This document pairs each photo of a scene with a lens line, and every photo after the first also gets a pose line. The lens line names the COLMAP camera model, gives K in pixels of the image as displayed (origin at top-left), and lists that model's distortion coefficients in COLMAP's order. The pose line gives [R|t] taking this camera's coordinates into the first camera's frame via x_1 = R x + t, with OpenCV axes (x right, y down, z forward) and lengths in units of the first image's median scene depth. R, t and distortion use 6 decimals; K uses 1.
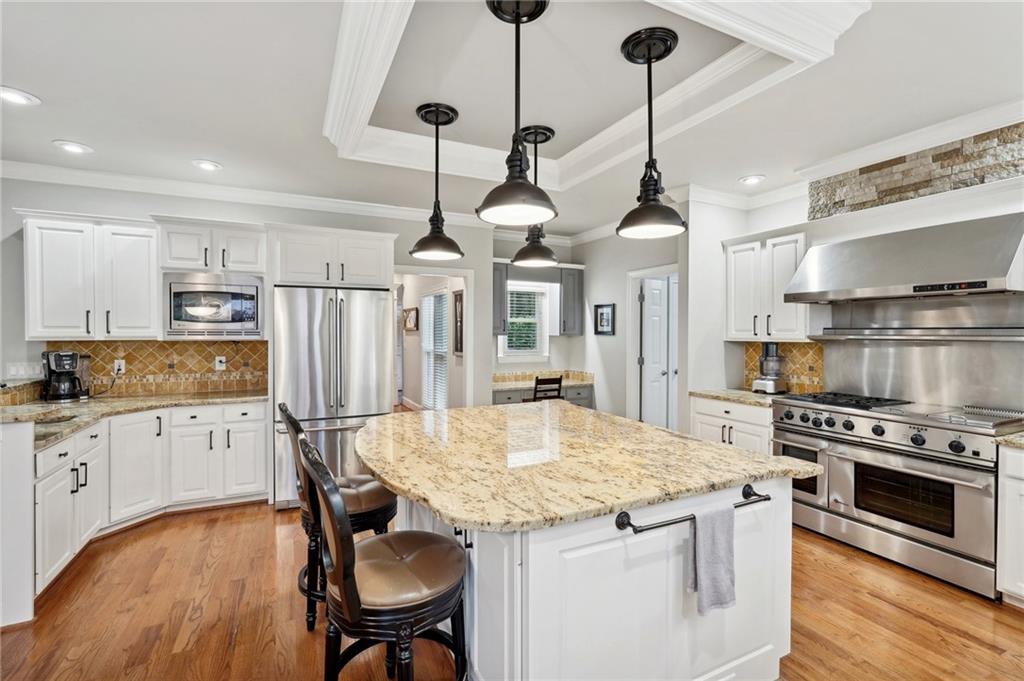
lens RADIAL K [[459.5, 0, 509.5], [0, 459.5, 344.7], [0, 0, 1]] dist [-0.011026, 0.005271]
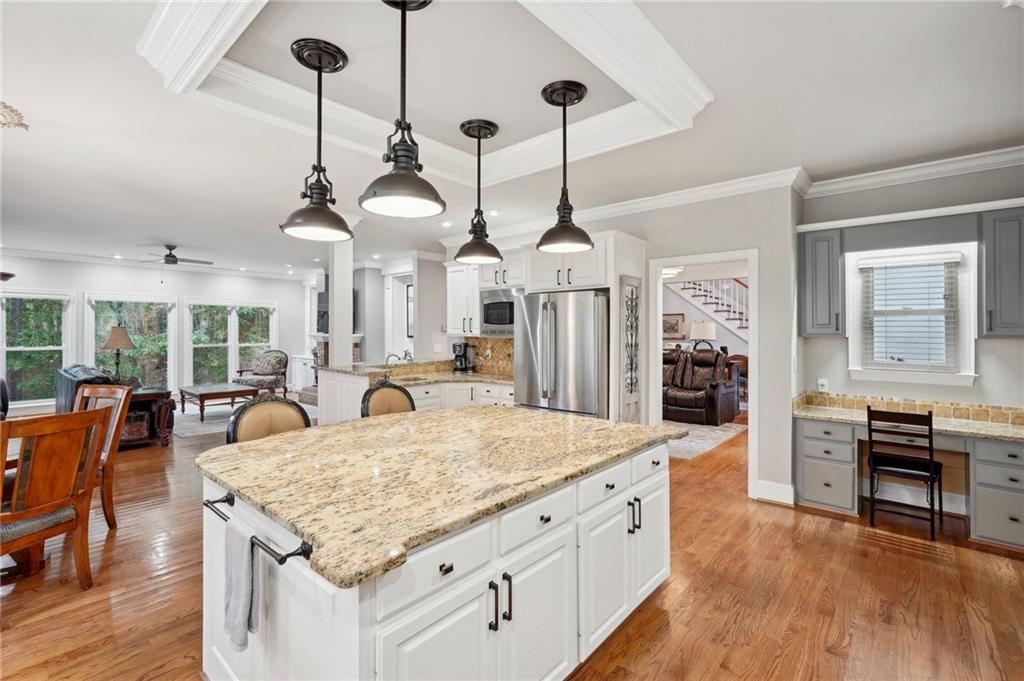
lens RADIAL K [[459.5, 0, 506.7], [0, 459.5, 336.4], [0, 0, 1]] dist [-0.011026, 0.005271]
pose [[0.395592, 0.008845, -0.918384, 0.618752], [-0.028895, 0.999578, -0.002819, -0.008878], [0.917972, 0.027652, 0.395681, 0.474317]]
